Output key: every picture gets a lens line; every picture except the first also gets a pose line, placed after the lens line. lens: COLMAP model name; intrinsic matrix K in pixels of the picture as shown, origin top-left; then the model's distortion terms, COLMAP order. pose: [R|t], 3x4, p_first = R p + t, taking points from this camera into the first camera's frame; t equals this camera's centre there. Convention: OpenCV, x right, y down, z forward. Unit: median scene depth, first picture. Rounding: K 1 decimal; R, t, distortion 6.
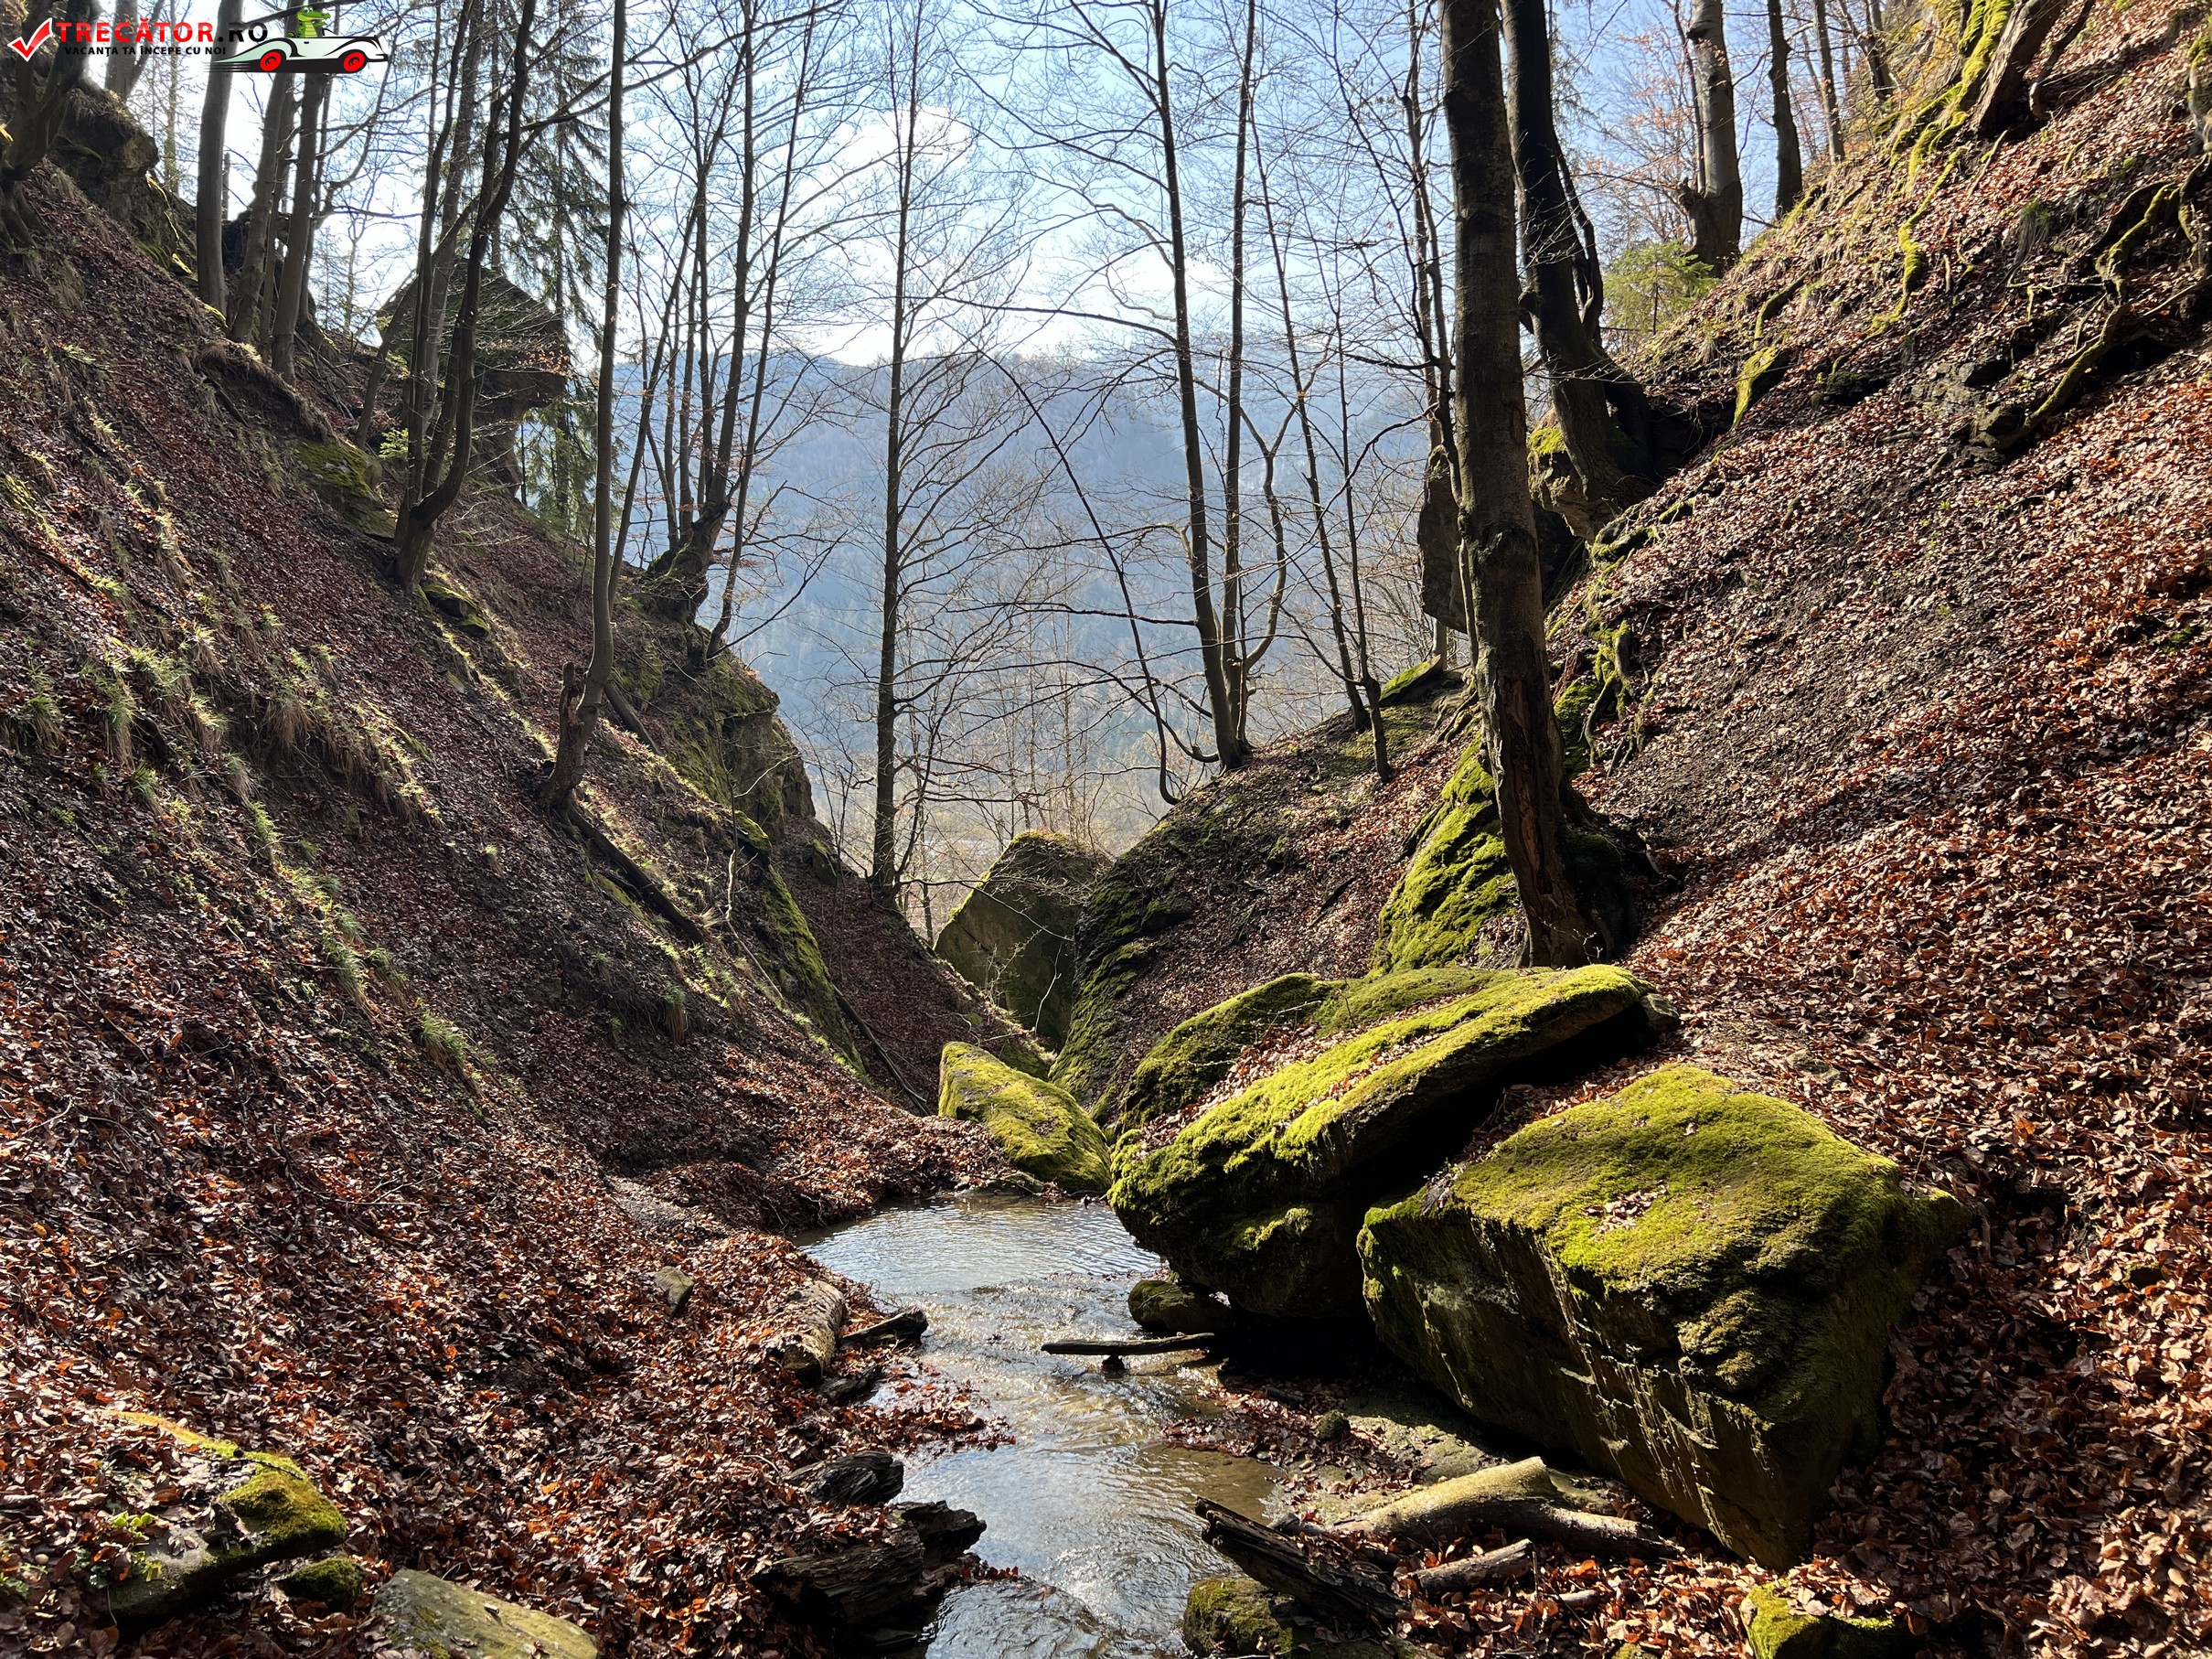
lens RADIAL K [[1664.9, 0, 1100.6], [0, 1664.9, 826.4], [0, 0, 1]] dist [0.010160, -0.011897]
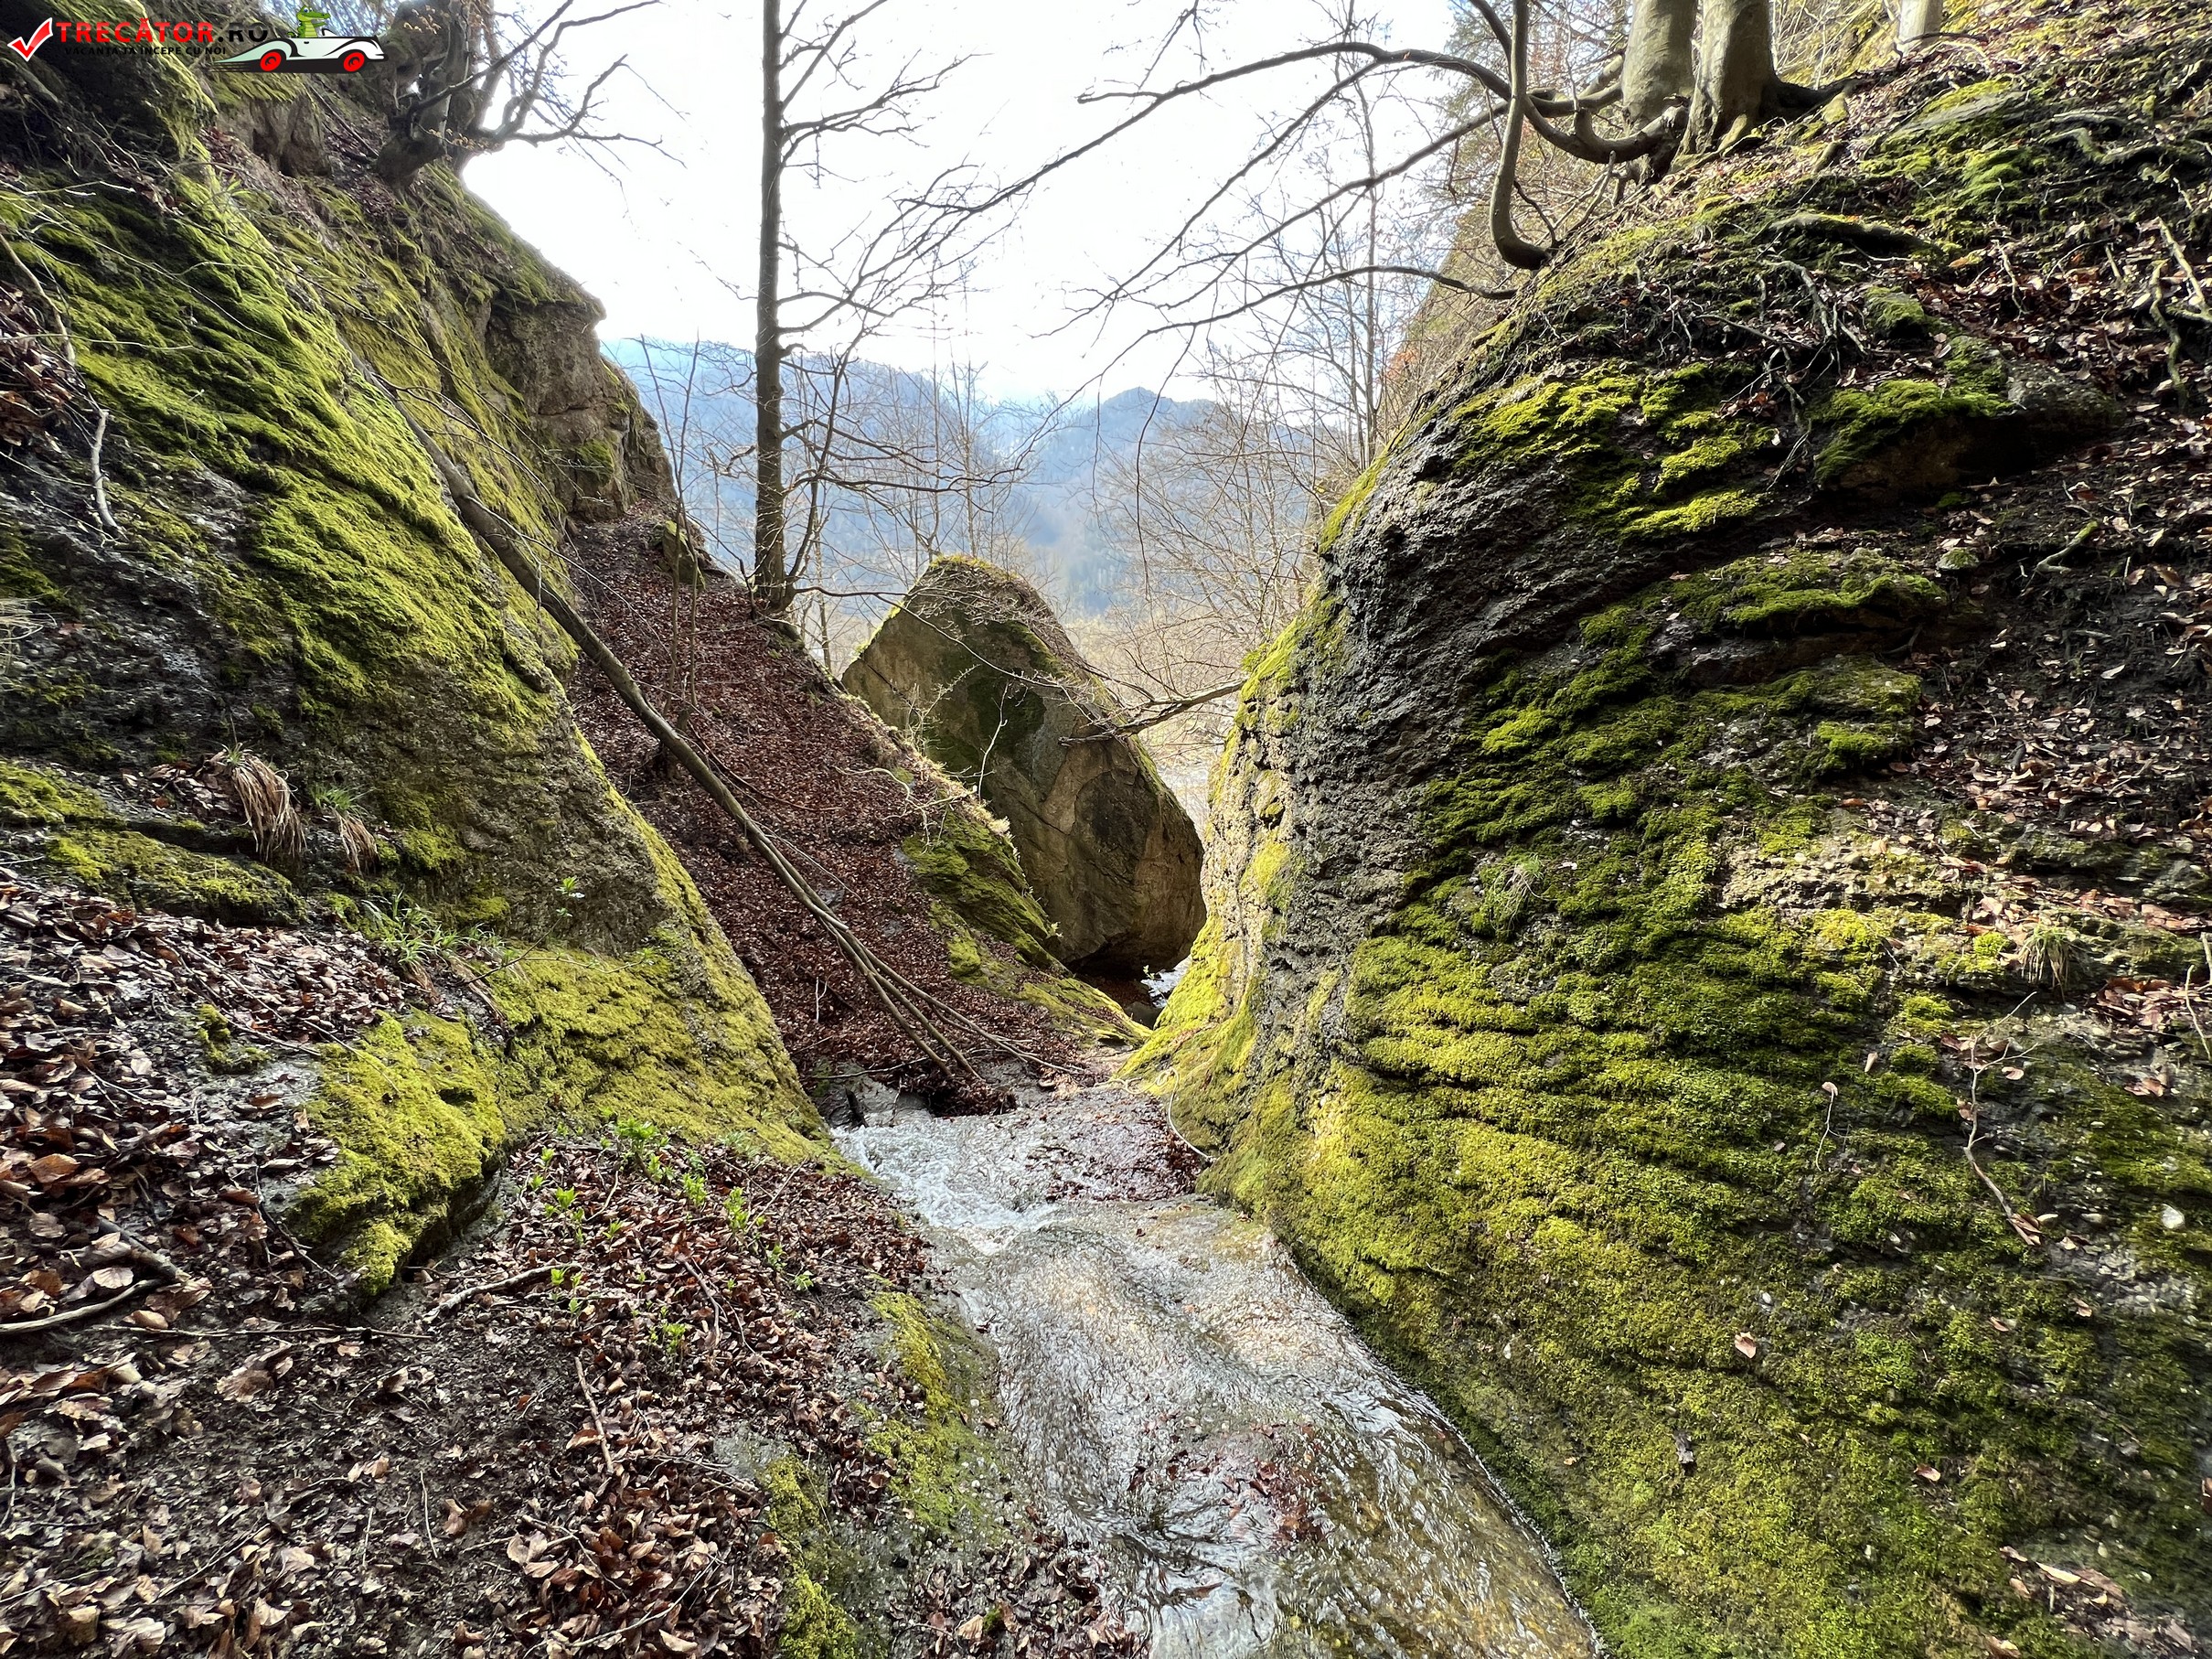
lens RADIAL K [[886.0, 0, 1115.8], [0, 886.0, 817.7], [0, 0, 1]] dist [-0.001971, -0.000098]
pose [[0.974795, 0.009954, 0.222879, -0.065855], [-0.049720, 0.983572, 0.173532, 0.057275], [-0.217491, -0.180240, 0.959276, 0.564285]]
